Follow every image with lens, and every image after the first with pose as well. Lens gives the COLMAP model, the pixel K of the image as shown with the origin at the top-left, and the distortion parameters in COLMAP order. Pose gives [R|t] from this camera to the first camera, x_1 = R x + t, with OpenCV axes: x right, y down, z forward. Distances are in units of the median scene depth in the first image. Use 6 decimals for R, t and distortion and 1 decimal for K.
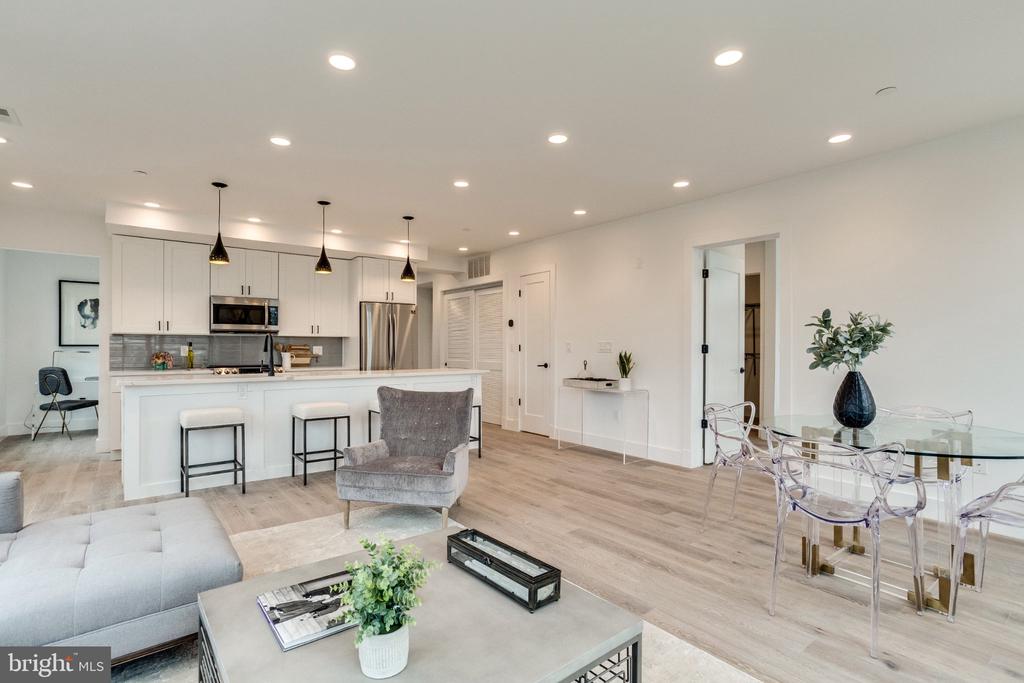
lens RADIAL K [[503.2, 0, 512.0], [0, 503.2, 341.5], [0, 0, 1]] dist [-0.019189, 0.001769]
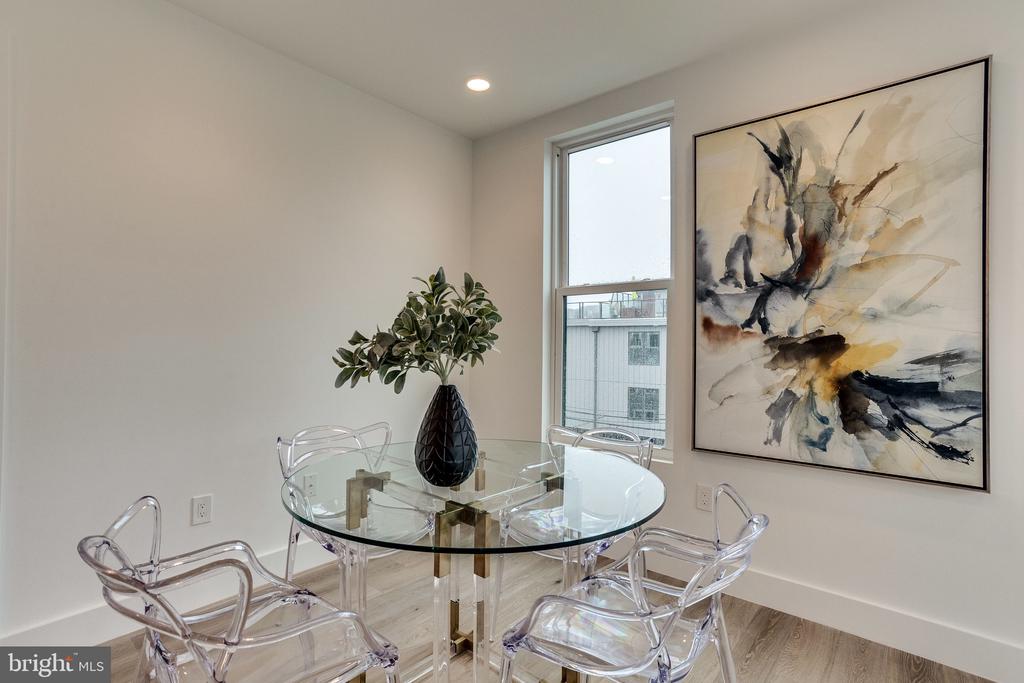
lens RADIAL K [[479.7, 0, 509.8], [0, 479.7, 339.2], [0, 0, 1]] dist [-0.000559, 0.000943]
pose [[-0.207351, 0.008484, 0.978230, 0.065284], [-0.023136, 0.999640, -0.013573, 0.006487], [-0.977993, -0.025447, -0.207080, 0.462452]]
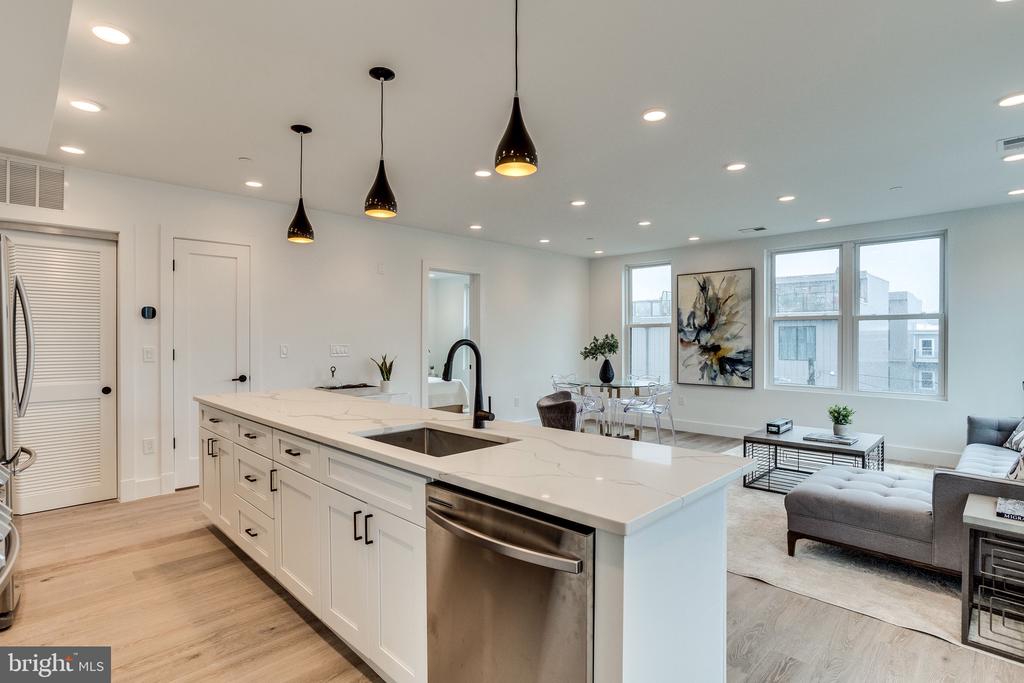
lens RADIAL K [[503.2, 0, 512.0], [0, 503.2, 341.5], [0, 0, 1]] dist [-0.019189, 0.001769]
pose [[-0.116728, -0.004519, 0.993154, -0.724521], [-0.012033, 0.999923, 0.003136, -0.011806], [-0.993091, -0.011584, -0.116773, 0.765161]]
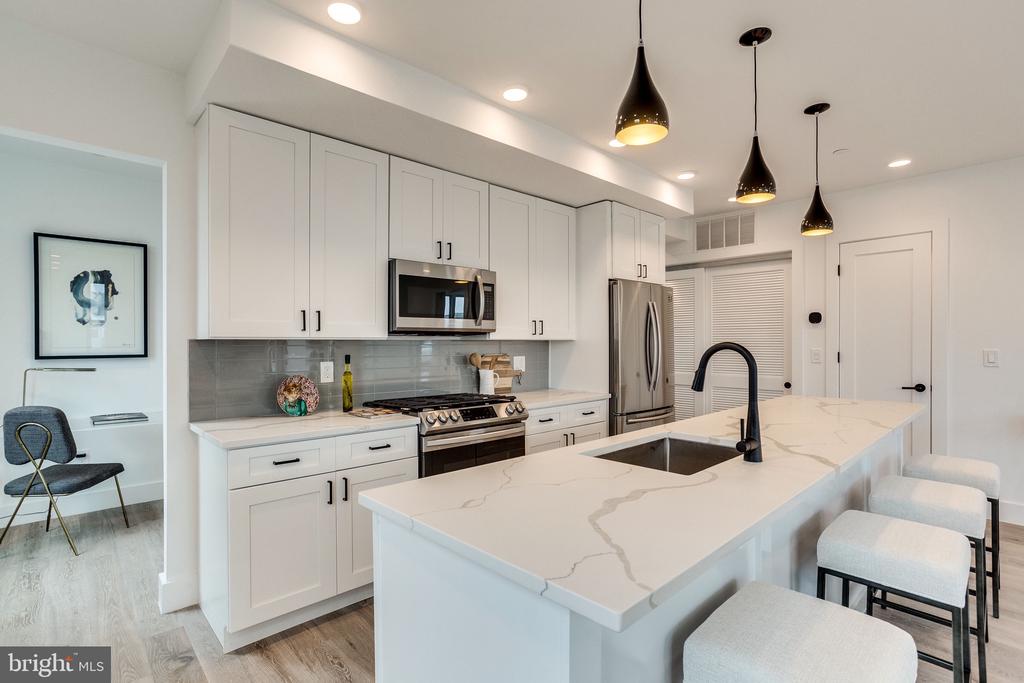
lens RADIAL K [[494.0, 0, 510.7], [0, 494.0, 343.8], [0, 0, 1]] dist [-0.017363, 0.000819]
pose [[0.996163, -0.002016, 0.087491, -0.512141], [0.000760, 0.999896, 0.014382, -0.015286], [-0.087511, -0.014260, 0.996061, 0.496155]]
